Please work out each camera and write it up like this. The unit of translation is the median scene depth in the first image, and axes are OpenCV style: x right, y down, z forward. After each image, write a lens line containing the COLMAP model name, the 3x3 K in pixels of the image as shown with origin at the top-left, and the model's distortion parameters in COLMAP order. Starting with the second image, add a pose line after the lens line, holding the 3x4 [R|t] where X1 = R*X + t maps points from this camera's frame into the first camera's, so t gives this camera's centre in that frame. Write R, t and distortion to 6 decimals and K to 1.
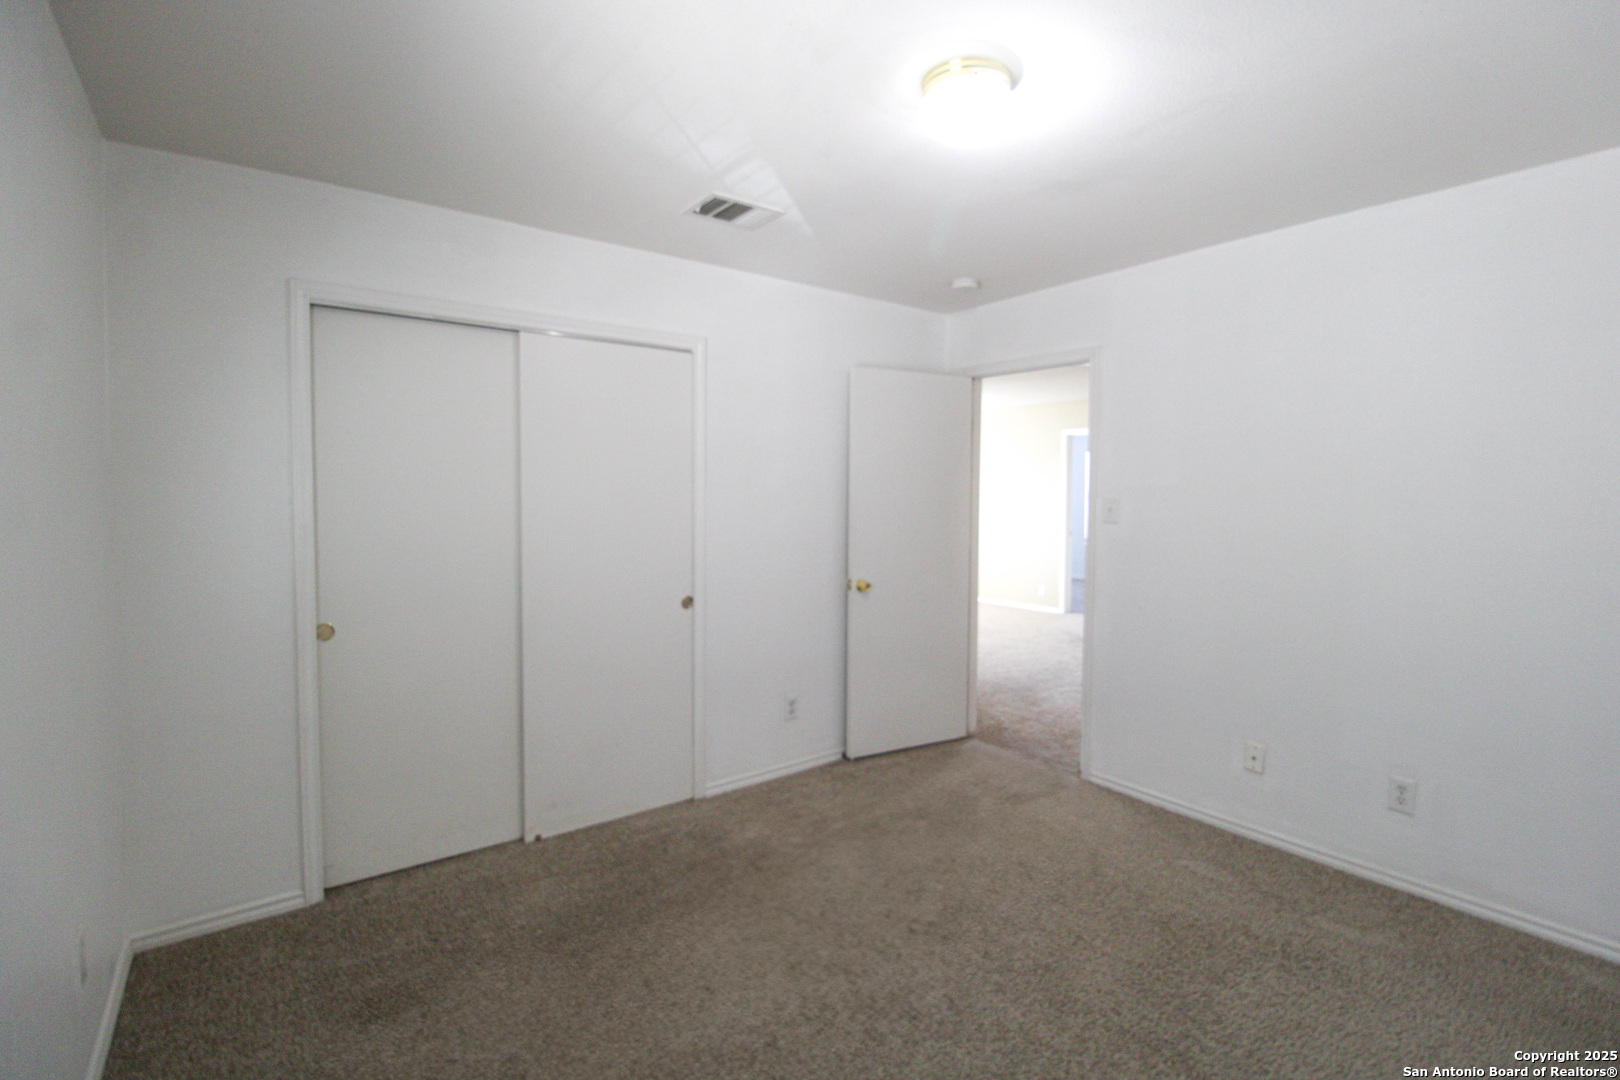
lens RADIAL K [[746.6, 0, 816.5], [0, 746.6, 519.3], [0, 0, 1]] dist [-0.000764, -0.012004]
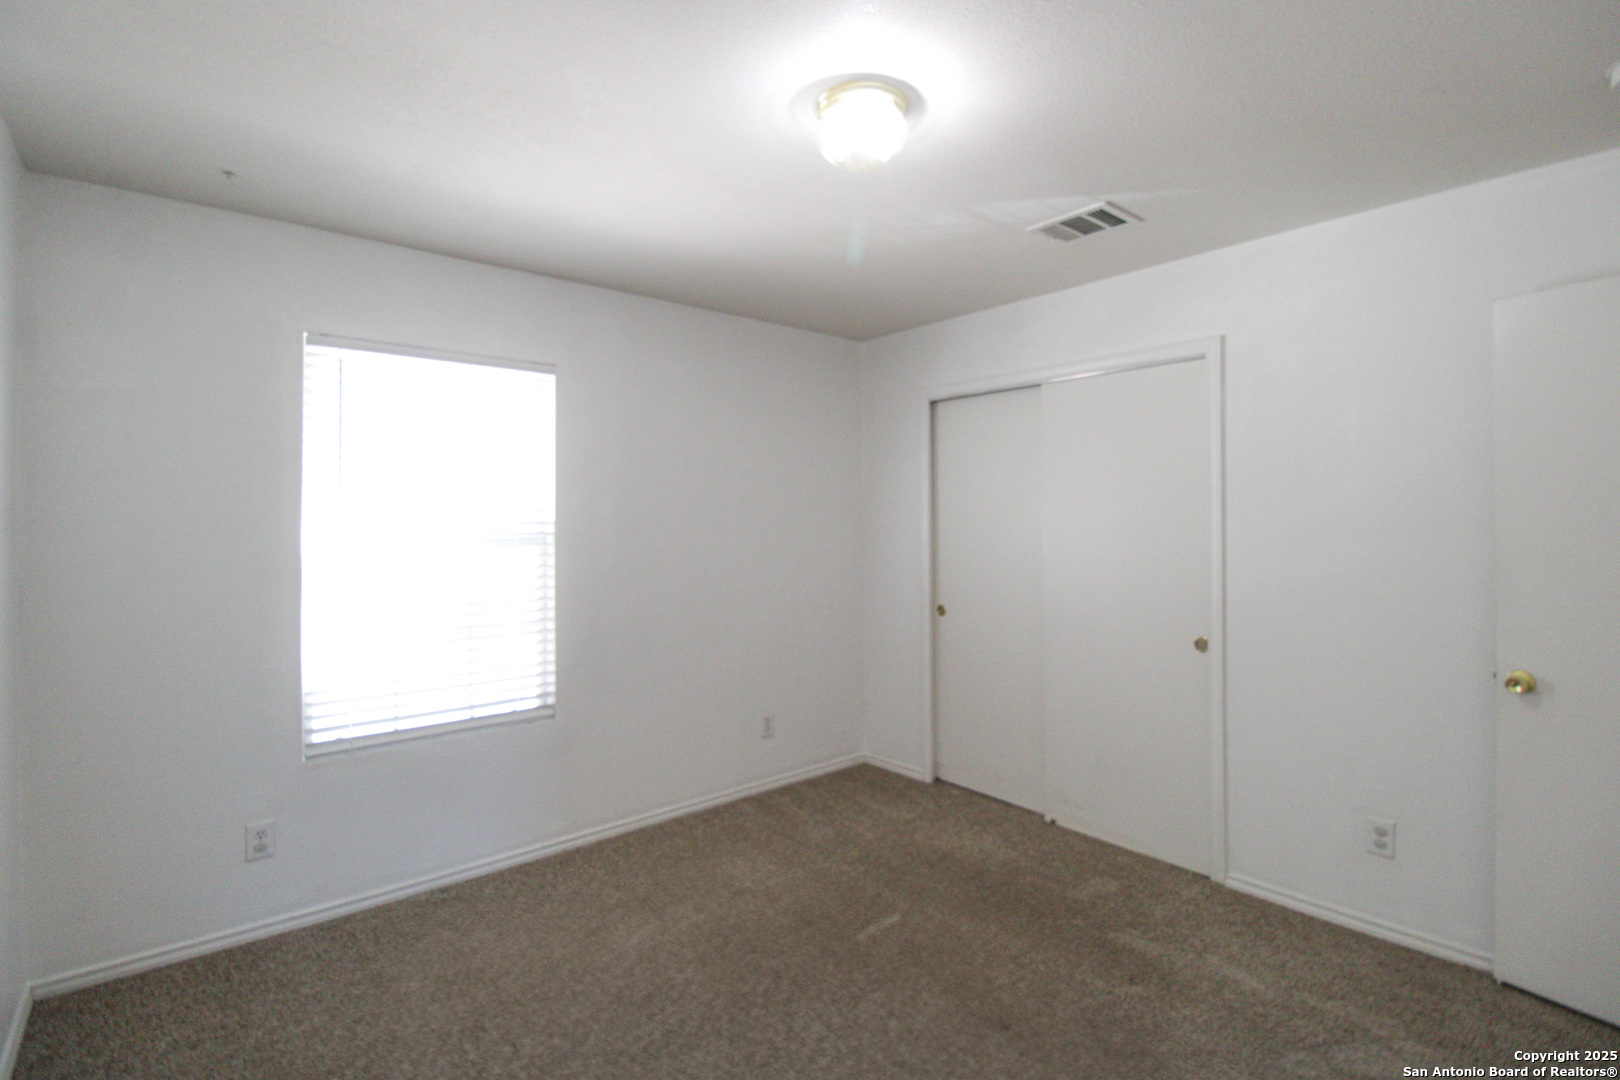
lens RADIAL K [[746.6, 0, 816.5], [0, 746.6, 519.3], [0, 0, 1]] dist [-0.000764, -0.012004]
pose [[0.055103, -0.007802, -0.998450, 0.766084], [-0.035596, 0.999318, -0.009773, -0.011029], [0.997846, 0.036079, 0.054788, 0.572194]]
